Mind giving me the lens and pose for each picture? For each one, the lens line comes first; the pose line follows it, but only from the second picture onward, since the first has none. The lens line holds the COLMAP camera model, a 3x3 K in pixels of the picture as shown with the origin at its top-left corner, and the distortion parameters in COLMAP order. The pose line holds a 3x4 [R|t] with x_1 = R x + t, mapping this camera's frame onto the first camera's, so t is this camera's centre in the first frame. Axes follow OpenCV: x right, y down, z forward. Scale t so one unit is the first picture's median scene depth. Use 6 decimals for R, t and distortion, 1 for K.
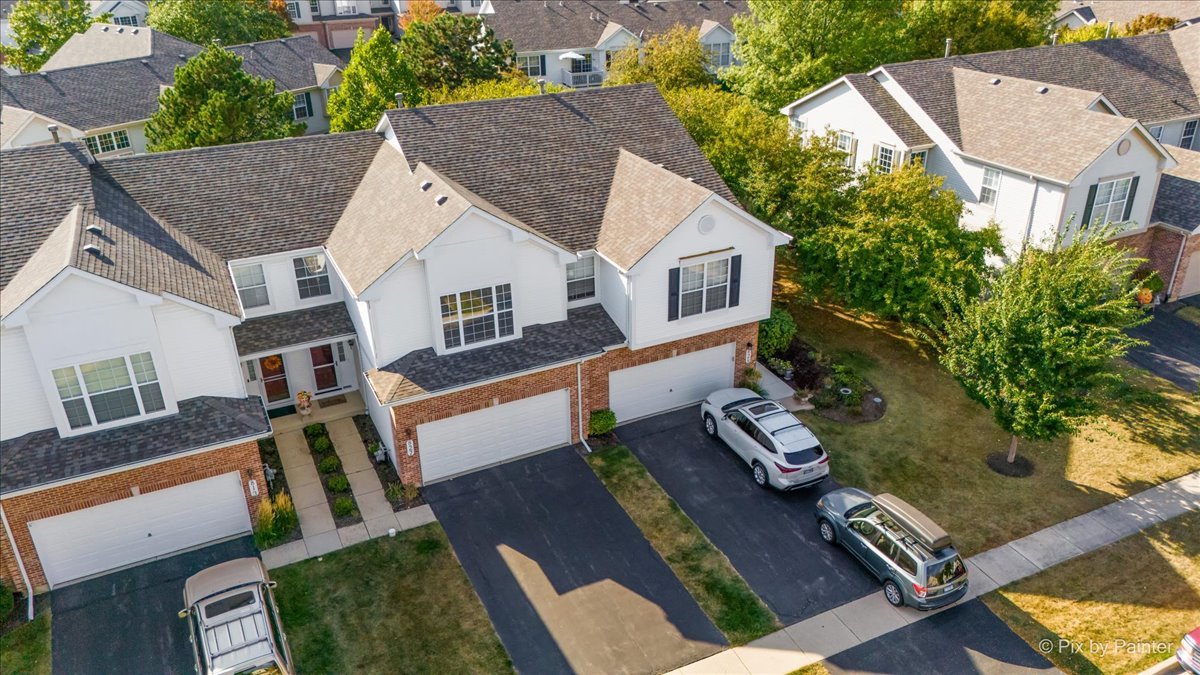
lens RADIAL K [[882.7, 0, 600.0], [0, 882.7, 337.5], [0, 0, 1]] dist [0.081947, -0.100293]
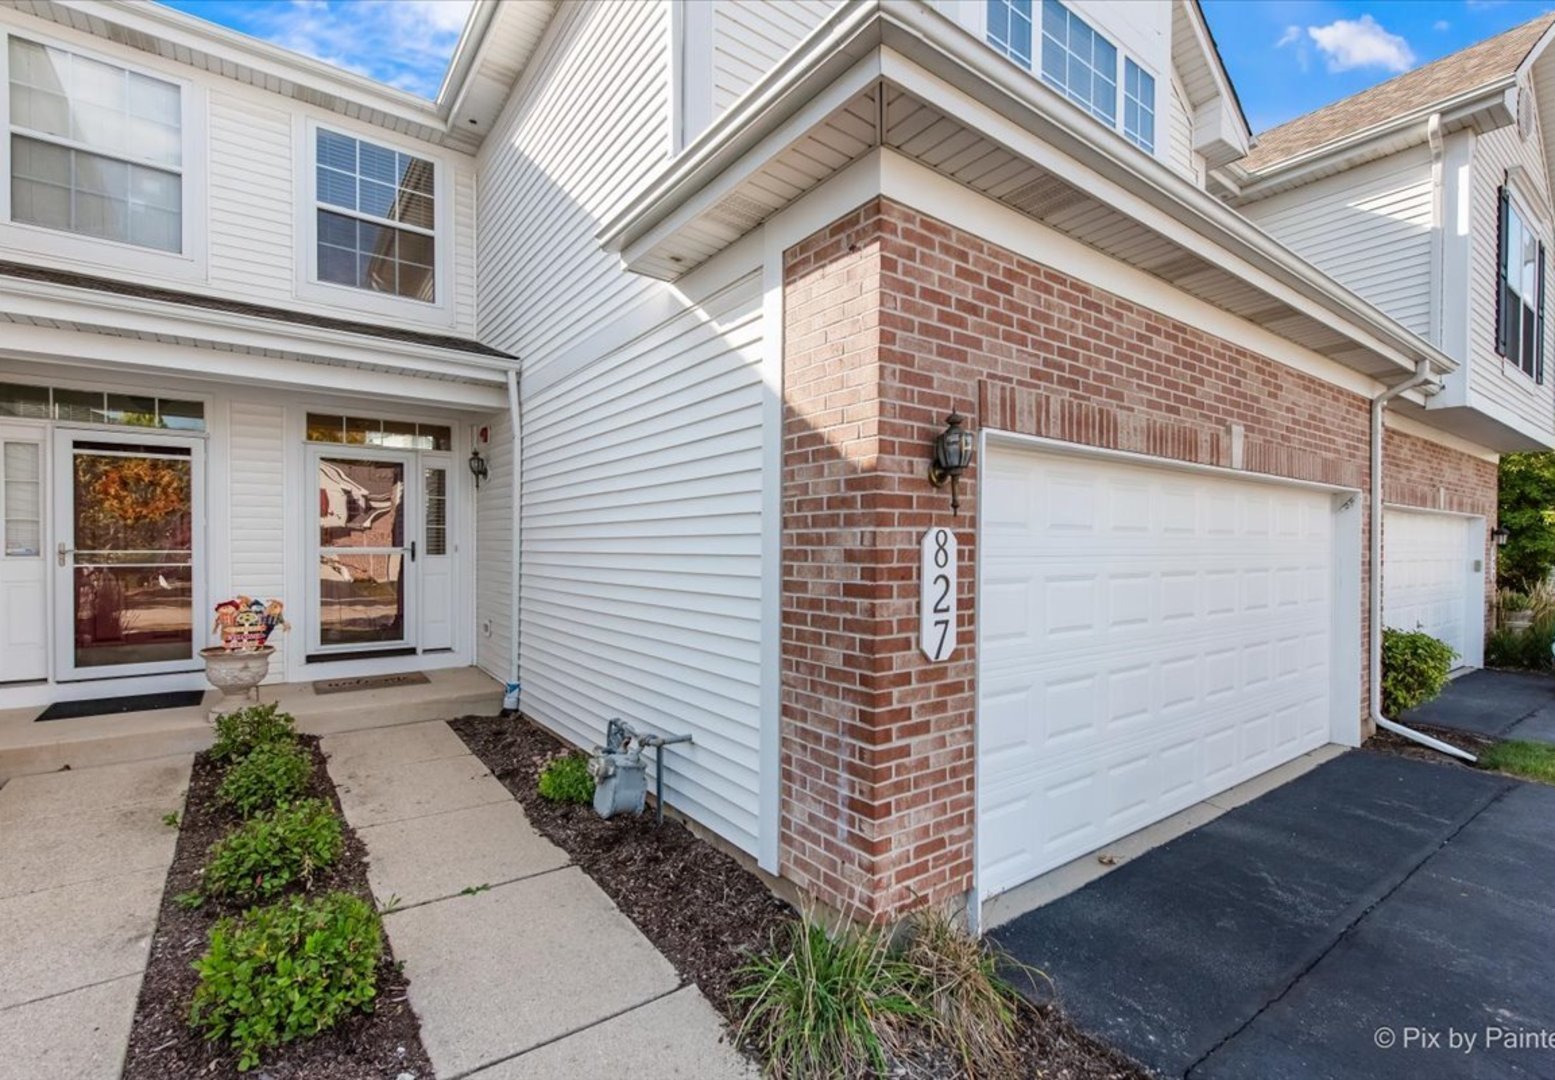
lens RADIAL K [[711.7, 0, 780.2], [0, 711.7, 557.7], [0, 0, 1]] dist [0.000504, 0.000048]
pose [[0.983204, 0.016206, 0.181789, -0.243778], [0.063852, 0.902560, -0.425803, 0.155241], [-0.170976, 0.430258, 0.886366, 0.855989]]
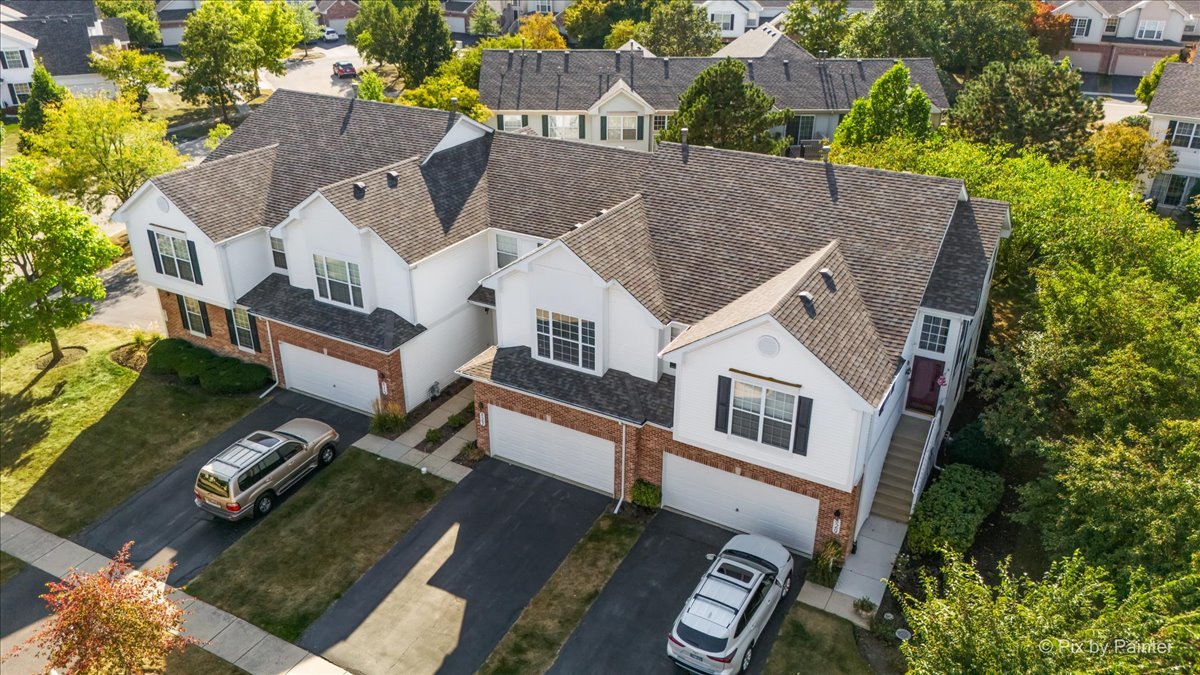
lens RADIAL K [[893.3, 0, 604.1], [0, 893.3, 332.7], [0, 0, 1]] dist [0.082646, -0.090692]
pose [[0.572723, 0.373778, -0.729574, 0.651222], [-0.372516, 0.911465, 0.174536, -0.229219], [0.730219, 0.171817, 0.661255, 0.305019]]
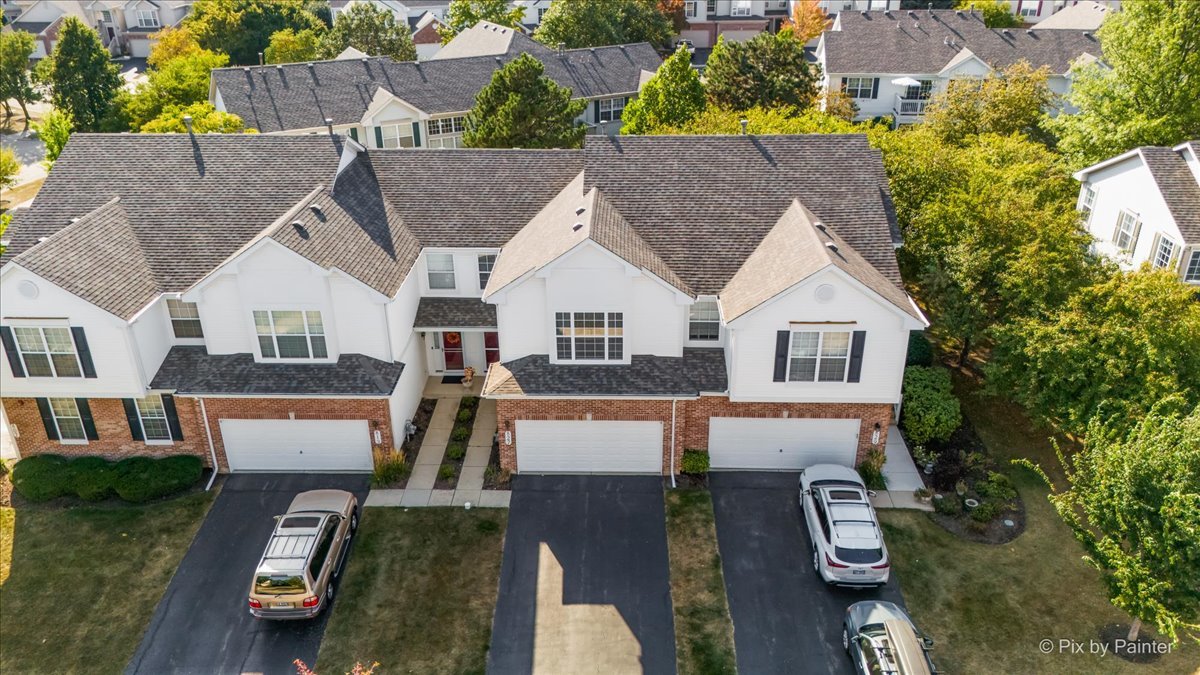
lens RADIAL K [[893.3, 0, 604.1], [0, 893.3, 332.7], [0, 0, 1]] dist [0.082646, -0.090692]
pose [[0.887944, 0.209711, -0.409361, 0.314030], [-0.208581, 0.976827, 0.047984, -0.081840], [0.409938, 0.042778, 0.911110, 0.007167]]
